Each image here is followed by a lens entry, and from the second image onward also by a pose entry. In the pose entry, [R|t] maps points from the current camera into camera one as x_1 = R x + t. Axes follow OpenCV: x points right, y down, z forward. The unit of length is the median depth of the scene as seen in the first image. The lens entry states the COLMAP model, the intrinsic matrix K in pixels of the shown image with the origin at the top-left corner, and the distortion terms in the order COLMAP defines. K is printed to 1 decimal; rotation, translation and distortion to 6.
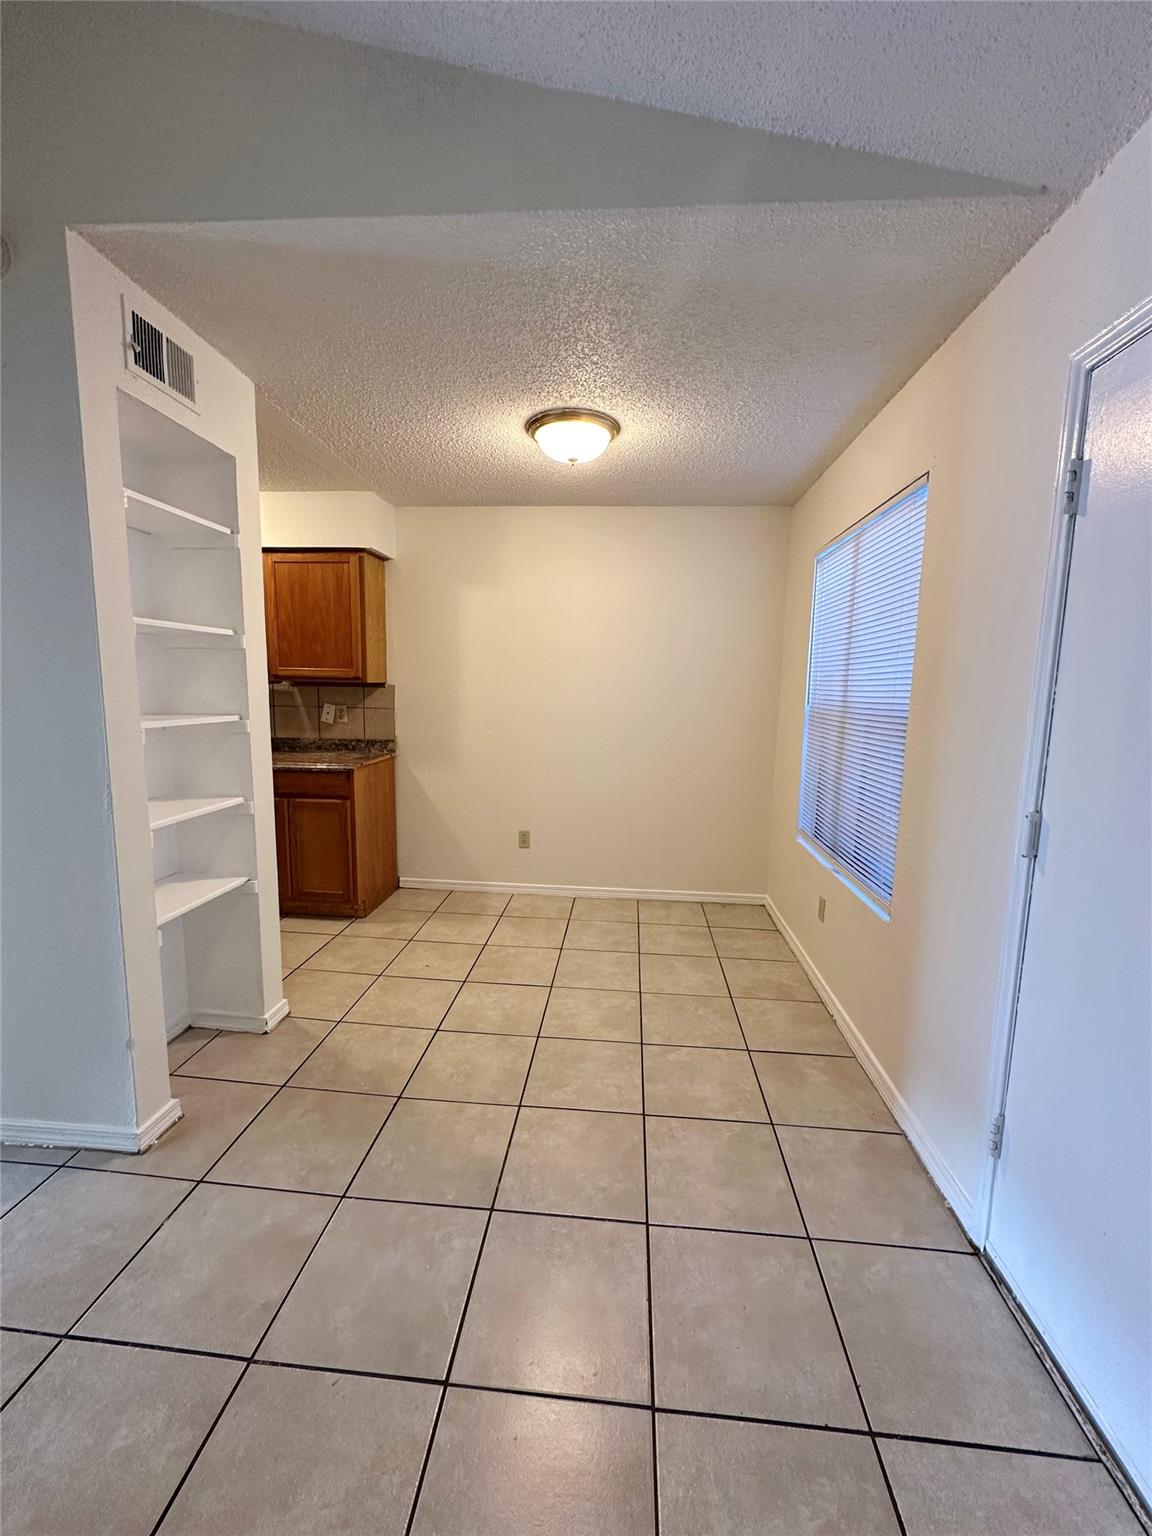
lens RADIAL K [[615.8, 0, 578.9], [0, 615.8, 764.9], [0, 0, 1]] dist [-0.004695, 0.001724]
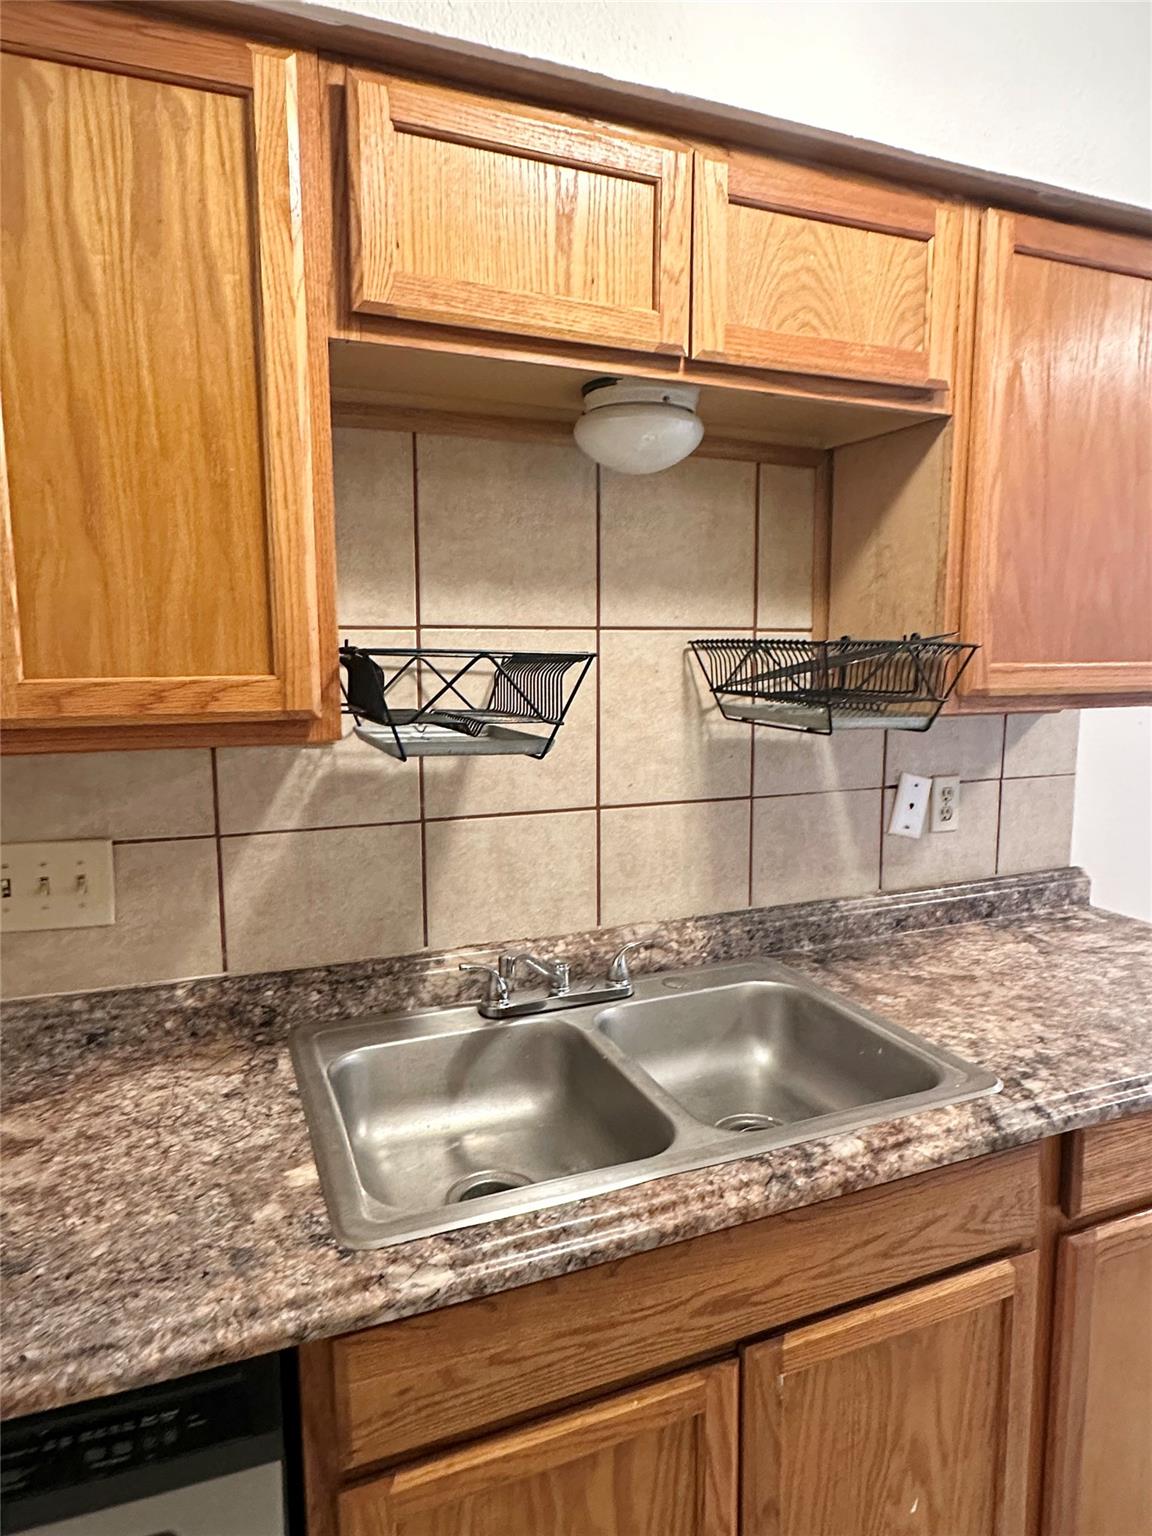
lens RADIAL K [[926.1, 0, 555.6], [0, 926.1, 765.7], [0, 0, 1]] dist [-0.002101, 0.000377]
pose [[0.900569, -0.079185, 0.427441, -0.882042], [0.081511, 0.996589, 0.012889, -0.144221], [-0.427004, 0.023234, 0.903951, 0.772520]]
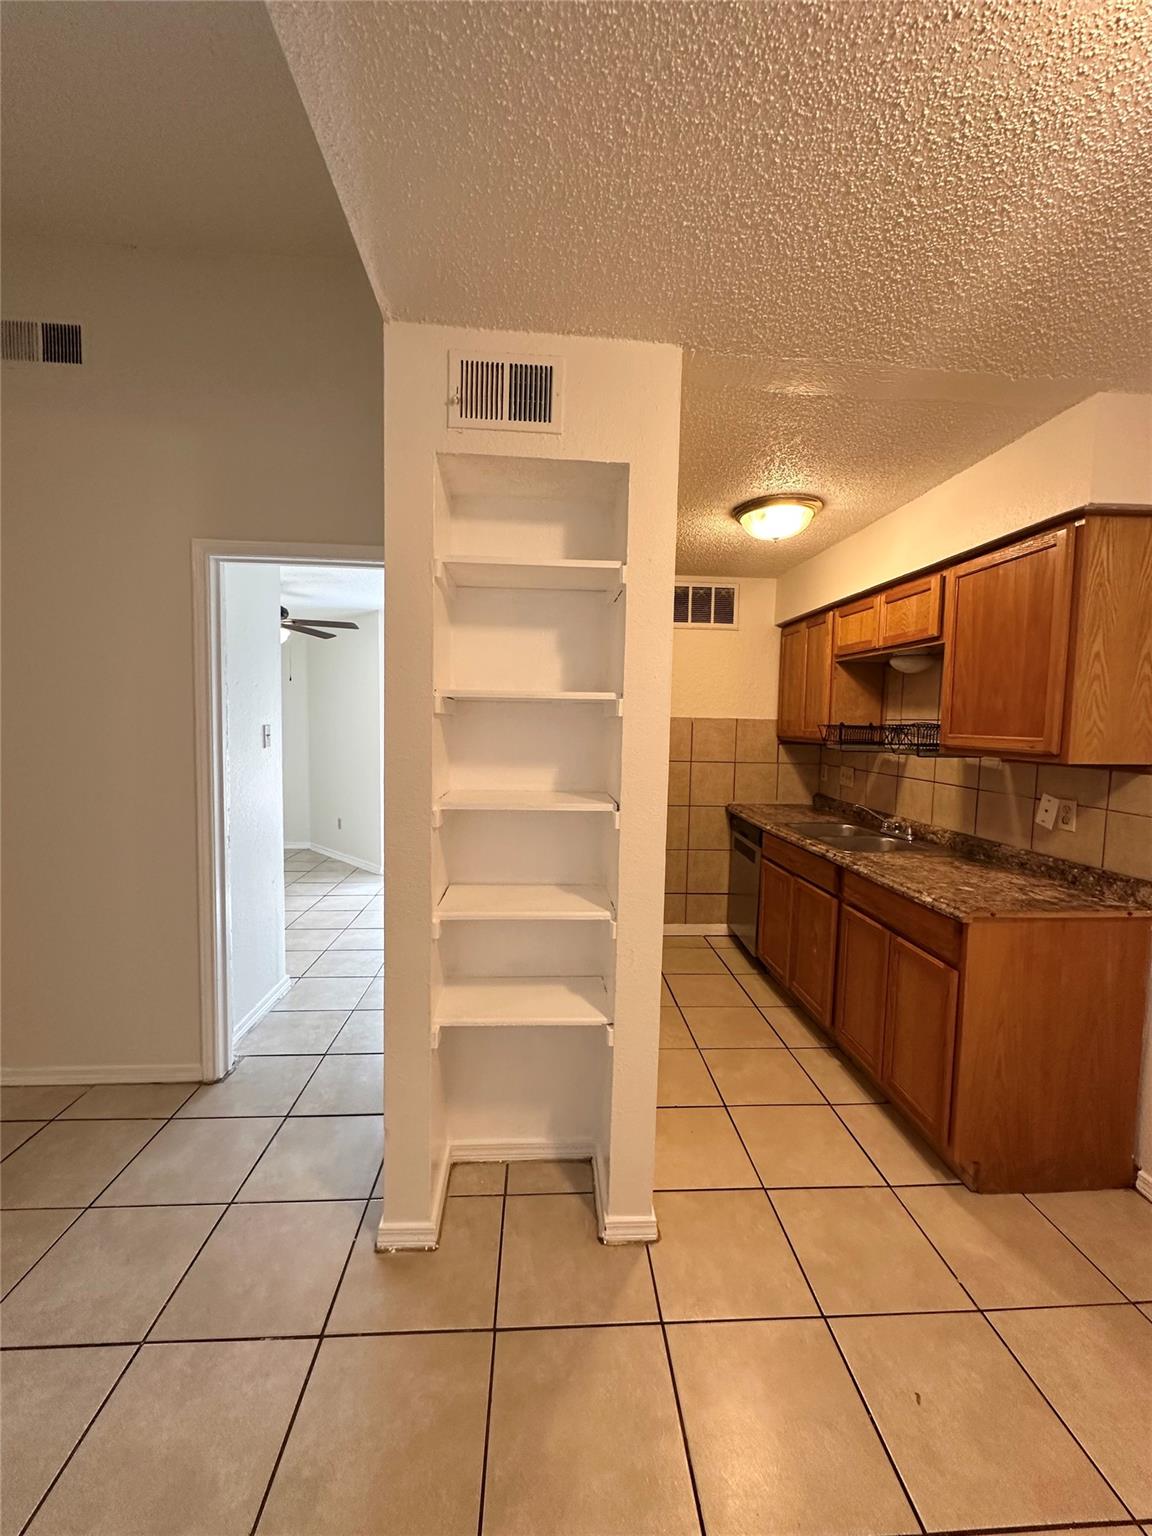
lens RADIAL K [[612.3, 0, 578.3], [0, 612.3, 766.6], [0, 0, 1]] dist [-0.002192, 0.000932]
pose [[0.143832, 0.058586, -0.987866, 0.116310], [-0.143615, 0.988914, 0.037738, -0.097588], [0.979126, 0.136445, 0.150651, 0.548526]]
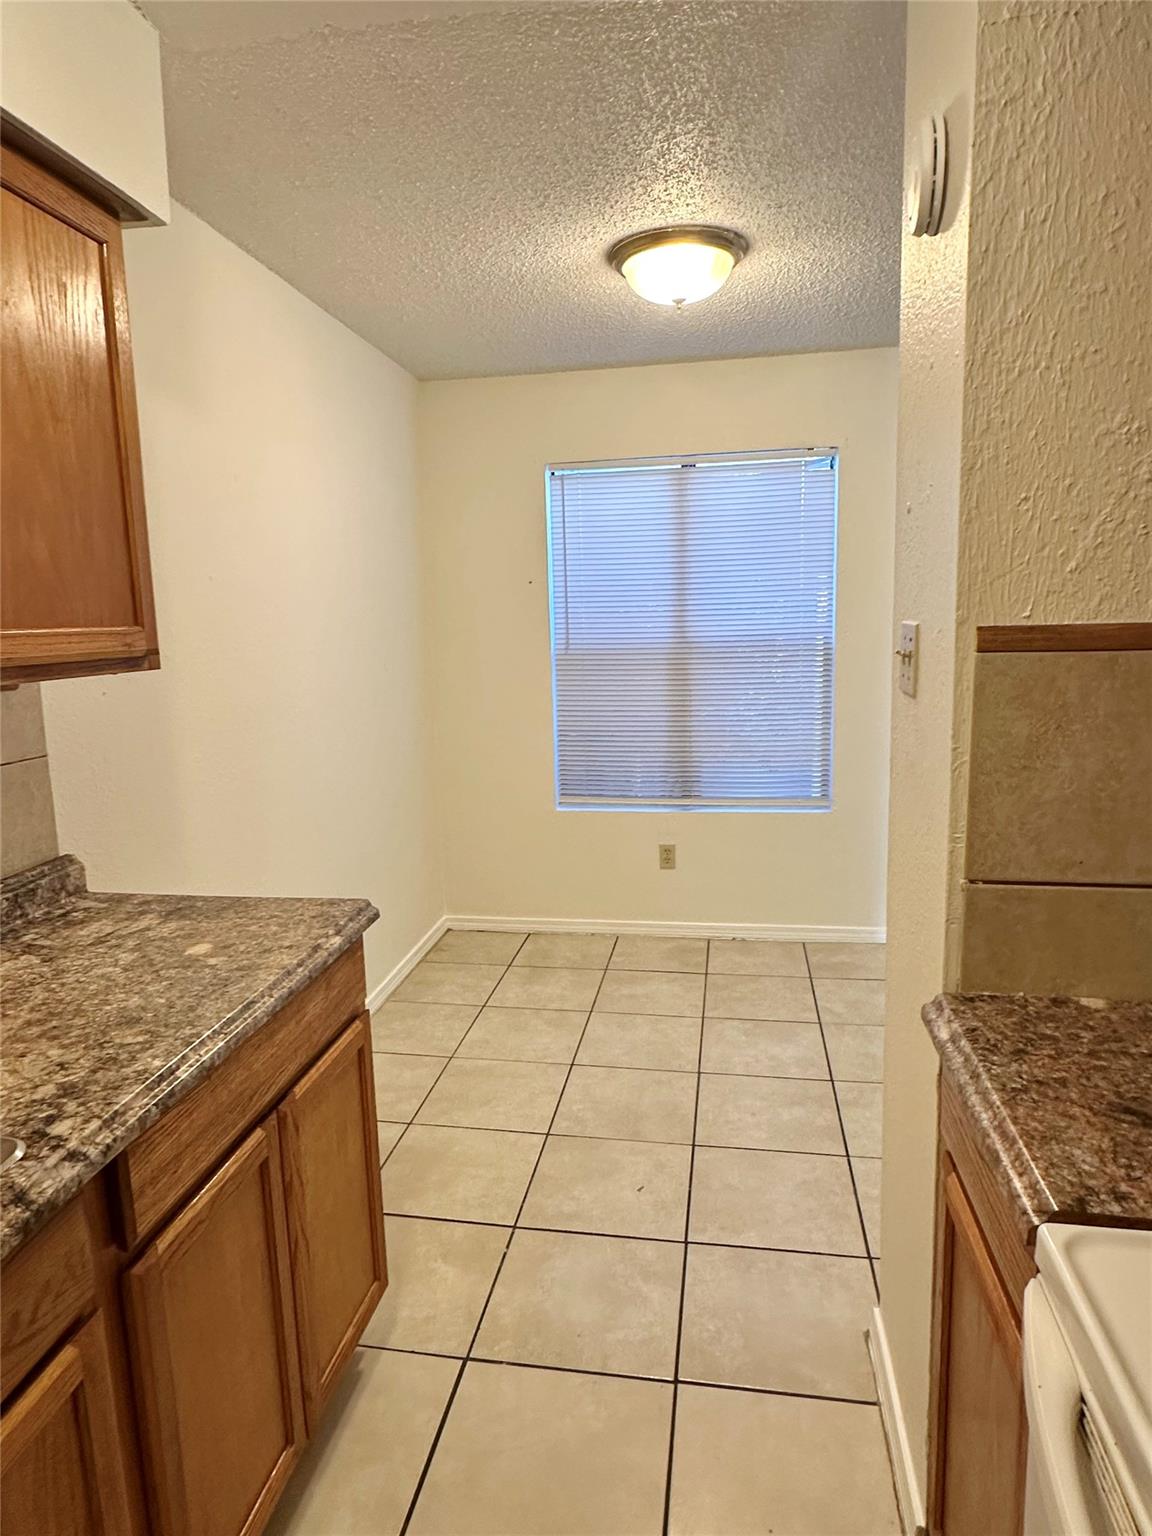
lens RADIAL K [[925.5, 0, 569.3], [0, 925.5, 765.1], [0, 0, 1]] dist [-0.004722, 0.000364]
pose [[0.087924, -0.181678, 0.979419, -0.832729], [0.159801, 0.973066, 0.166154, -0.139820], [-0.983226, 0.141903, 0.114588, 0.805042]]
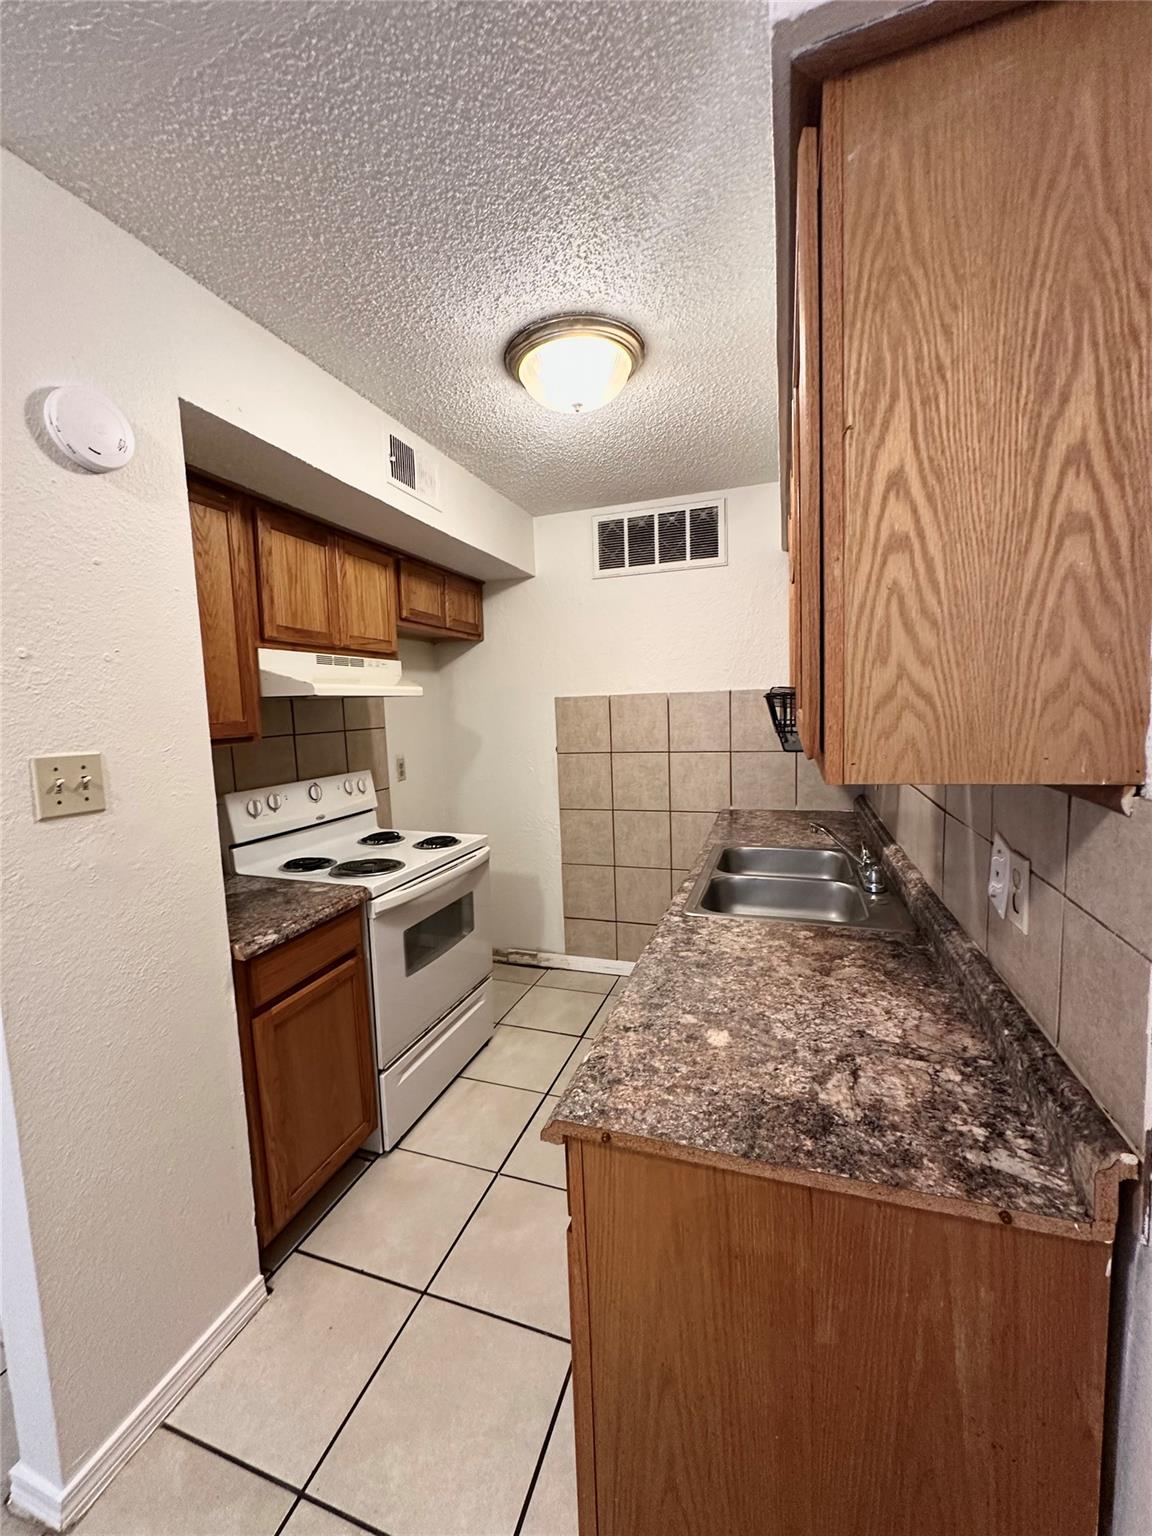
lens RADIAL K [[612.3, 0, 578.3], [0, 612.3, 766.6], [0, 0, 1]] dist [-0.002192, 0.000932]
pose [[-0.247349, 0.091417, -0.964604, -0.142414], [-0.093168, 0.988682, 0.117590, -0.165522], [0.964437, 0.118956, -0.236032, 1.031703]]
